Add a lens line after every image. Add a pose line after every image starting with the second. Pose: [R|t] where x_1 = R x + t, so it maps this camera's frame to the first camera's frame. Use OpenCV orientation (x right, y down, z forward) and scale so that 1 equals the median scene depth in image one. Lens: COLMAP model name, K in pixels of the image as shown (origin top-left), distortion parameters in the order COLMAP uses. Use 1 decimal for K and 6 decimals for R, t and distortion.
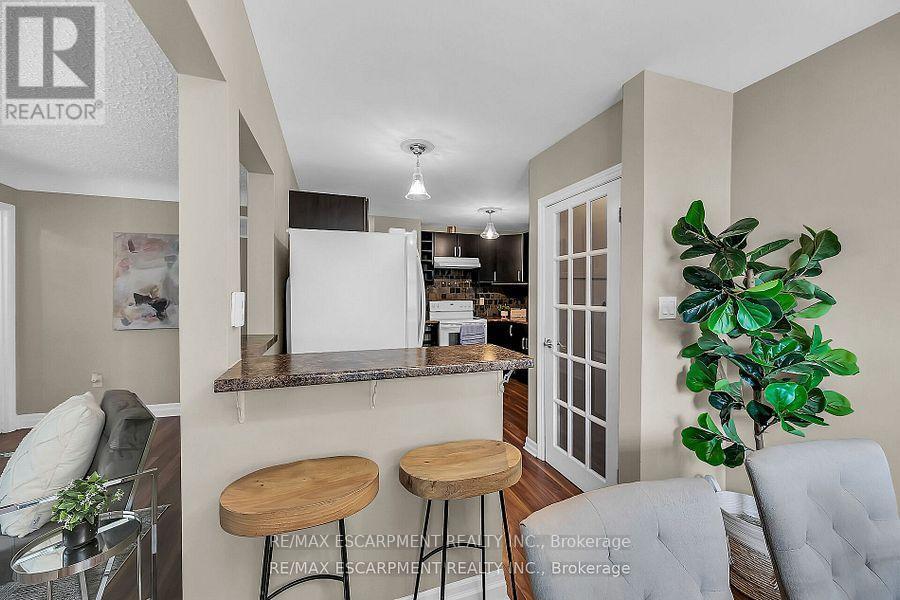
lens RADIAL K [[359.9, 0, 450.0], [0, 359.9, 300.0], [0, 0, 1]] dist [0.000500, 0.000051]
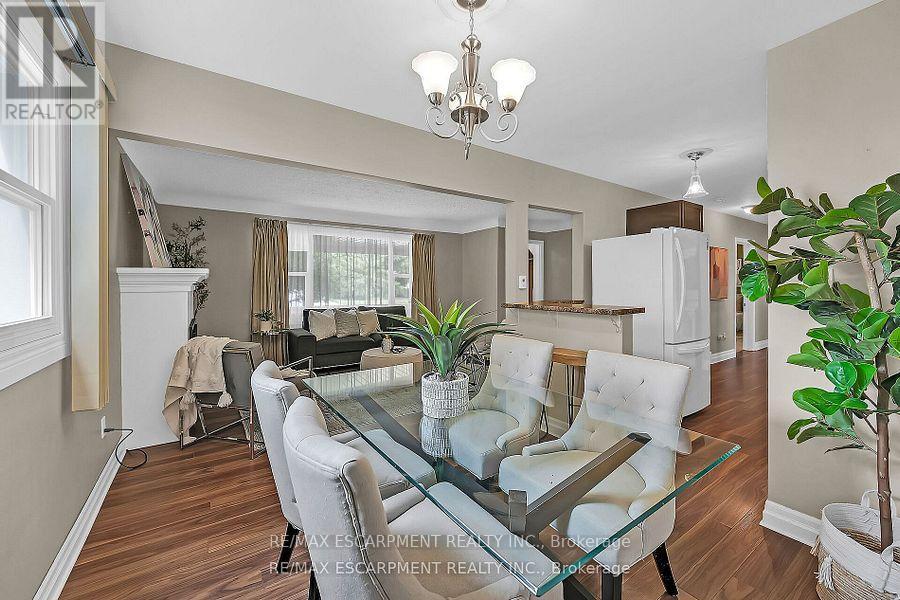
lens RADIAL K [[362.1, 0, 451.7], [0, 362.1, 280.9], [0, 0, 1]] dist [-0.000342, -0.000026]
pose [[0.267848, -0.003254, -0.963456, 0.379164], [-0.017625, 0.999810, -0.008277, 0.004607], [0.963300, 0.019198, 0.267740, -0.031346]]
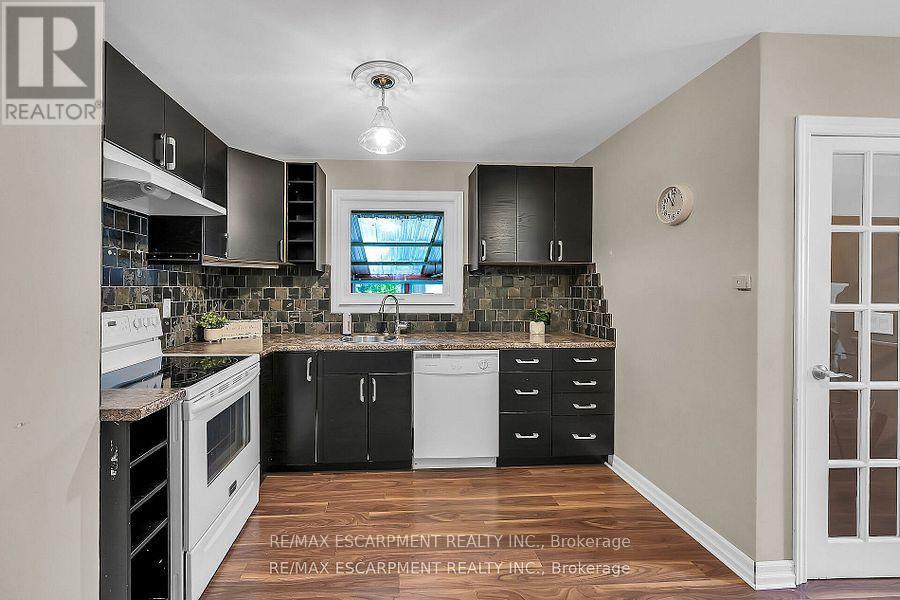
lens RADIAL K [[374.3, 0, 433.1], [0, 374.3, 291.0], [0, 0, 1]] dist [-0.000507, -0.000174]
pose [[0.263554, -0.006813, 0.964621, -0.222051], [0.017967, 0.999836, 0.002153, -0.010721], [-0.964477, 0.016764, 0.263633, 0.675742]]
